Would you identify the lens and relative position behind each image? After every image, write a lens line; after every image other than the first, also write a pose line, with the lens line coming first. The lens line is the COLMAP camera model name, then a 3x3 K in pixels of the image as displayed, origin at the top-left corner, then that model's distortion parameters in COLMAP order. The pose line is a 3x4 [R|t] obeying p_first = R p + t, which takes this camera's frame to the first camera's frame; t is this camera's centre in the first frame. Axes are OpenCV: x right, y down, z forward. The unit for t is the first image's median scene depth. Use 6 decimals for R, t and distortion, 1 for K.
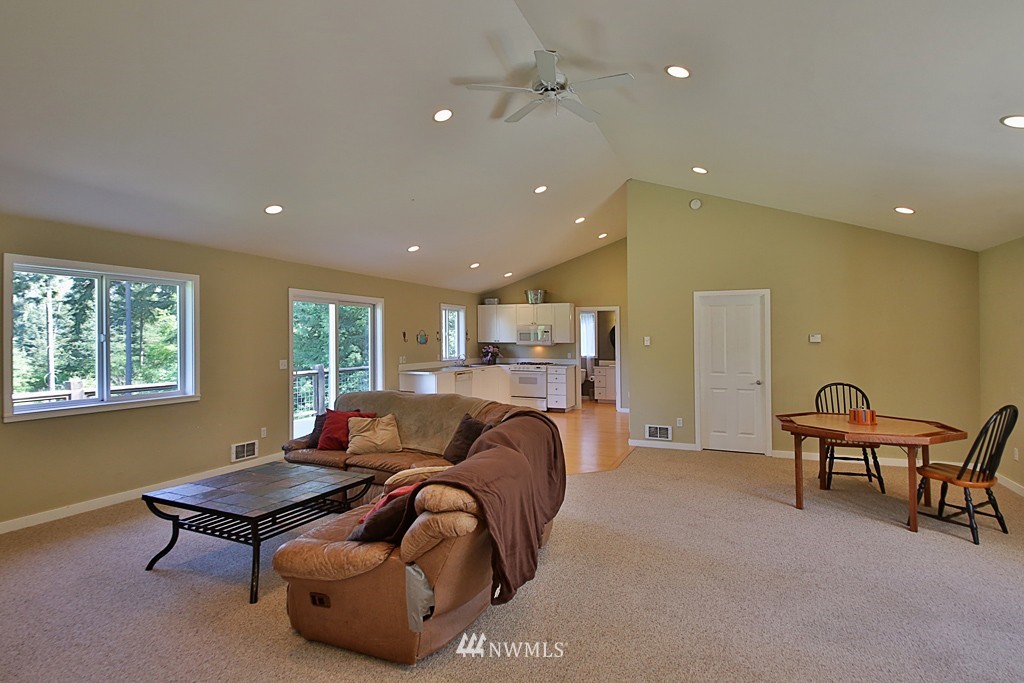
lens RADIAL K [[511.8, 0, 511.0], [0, 511.8, 340.0], [0, 0, 1]] dist [0.003053, -0.001071]
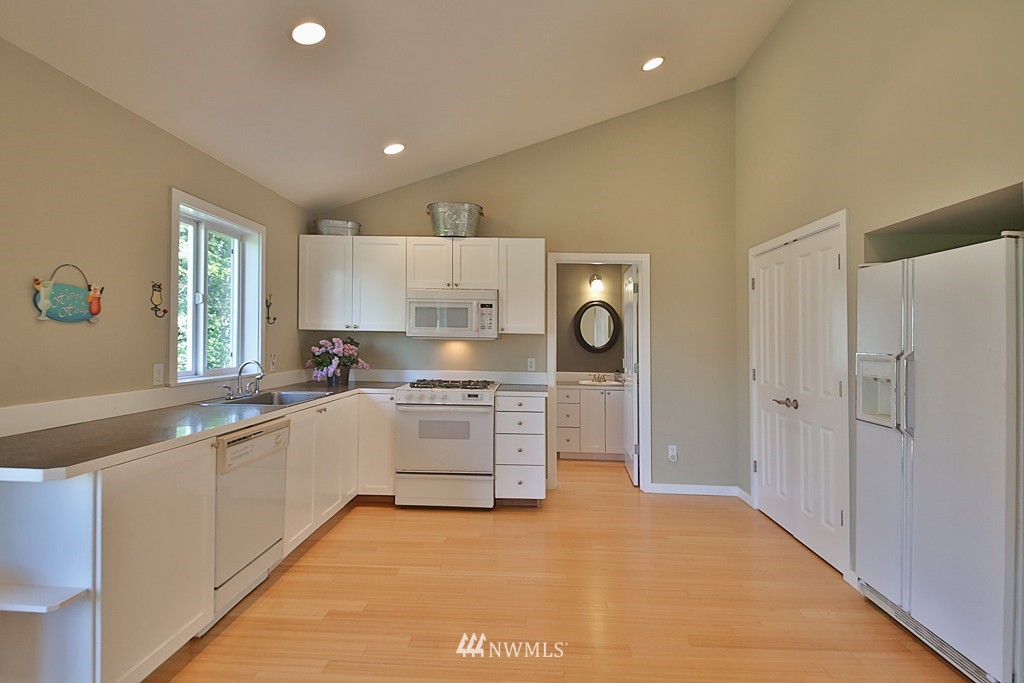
lens RADIAL K [[511.8, 0, 511.9], [0, 511.8, 339.3], [0, 0, 1]] dist [0.003053, -0.001071]
pose [[0.933447, 0.013114, 0.358476, -0.055006], [-0.011180, 0.999910, -0.007466, 0.013582], [-0.358541, 0.002961, 0.933509, 0.602385]]
